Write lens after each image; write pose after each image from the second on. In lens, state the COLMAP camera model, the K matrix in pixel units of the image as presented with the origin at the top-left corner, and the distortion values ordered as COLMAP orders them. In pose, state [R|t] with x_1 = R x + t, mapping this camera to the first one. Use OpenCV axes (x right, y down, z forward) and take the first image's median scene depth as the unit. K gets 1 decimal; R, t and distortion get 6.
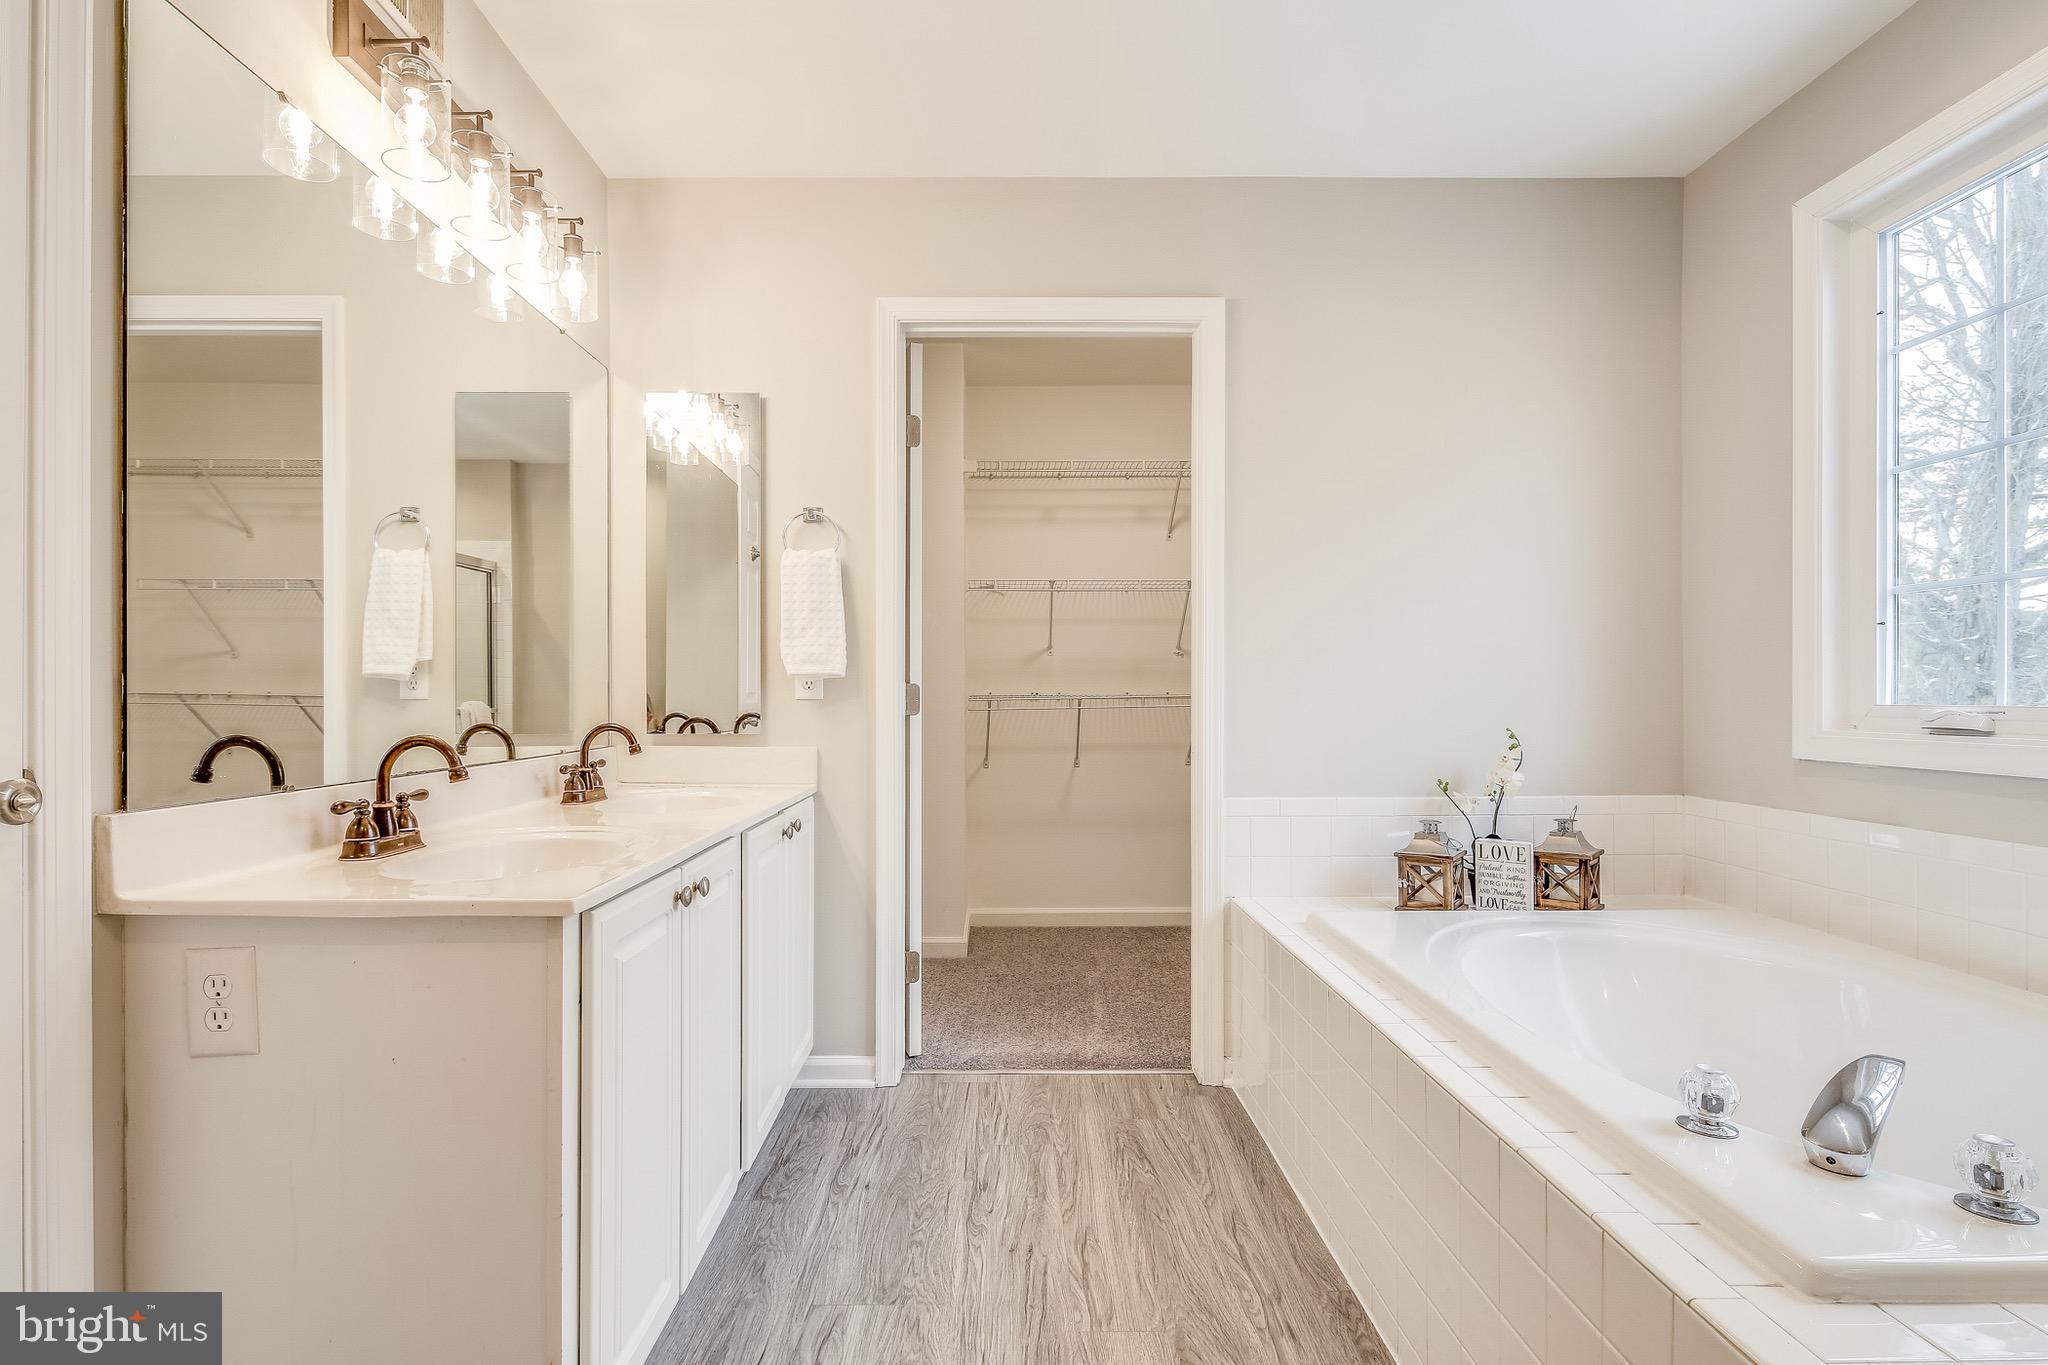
lens RADIAL K [[1012.7, 0, 1024.0], [0, 1012.7, 682.5], [0, 0, 1]] dist [-0.000079, -0.000035]
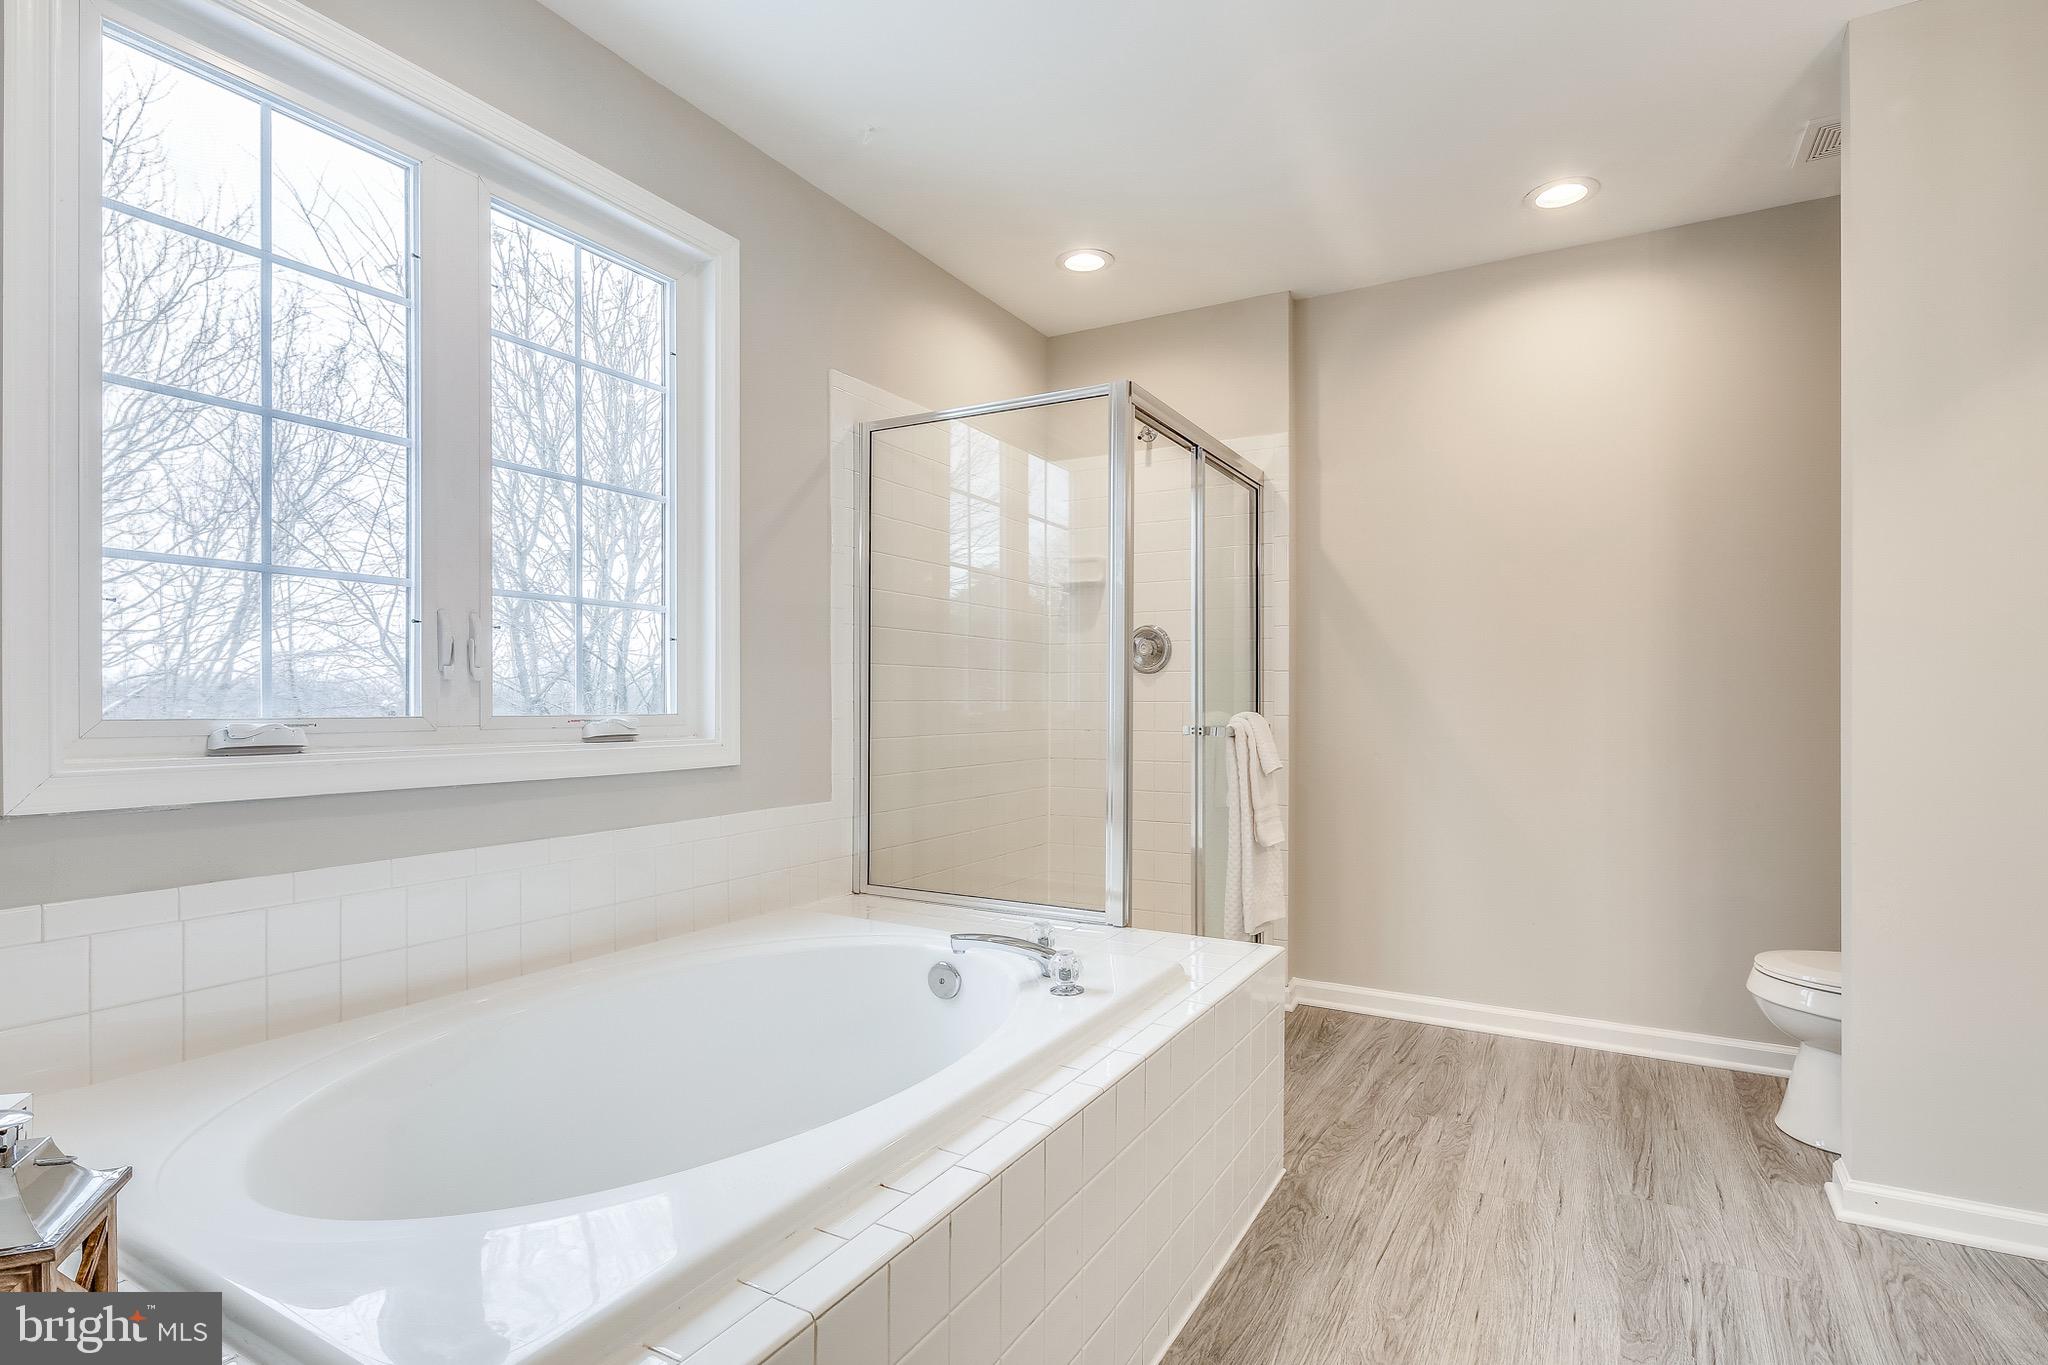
lens RADIAL K [[1012.7, 0, 1024.0], [0, 1012.7, 682.5], [0, 0, 1]] dist [-0.000079, -0.000035]
pose [[0.751504, 0.001559, -0.659727, -0.237869], [-0.001690, 0.999998, 0.000437, 0.002710], [0.659726, 0.000786, 0.751505, 0.466085]]
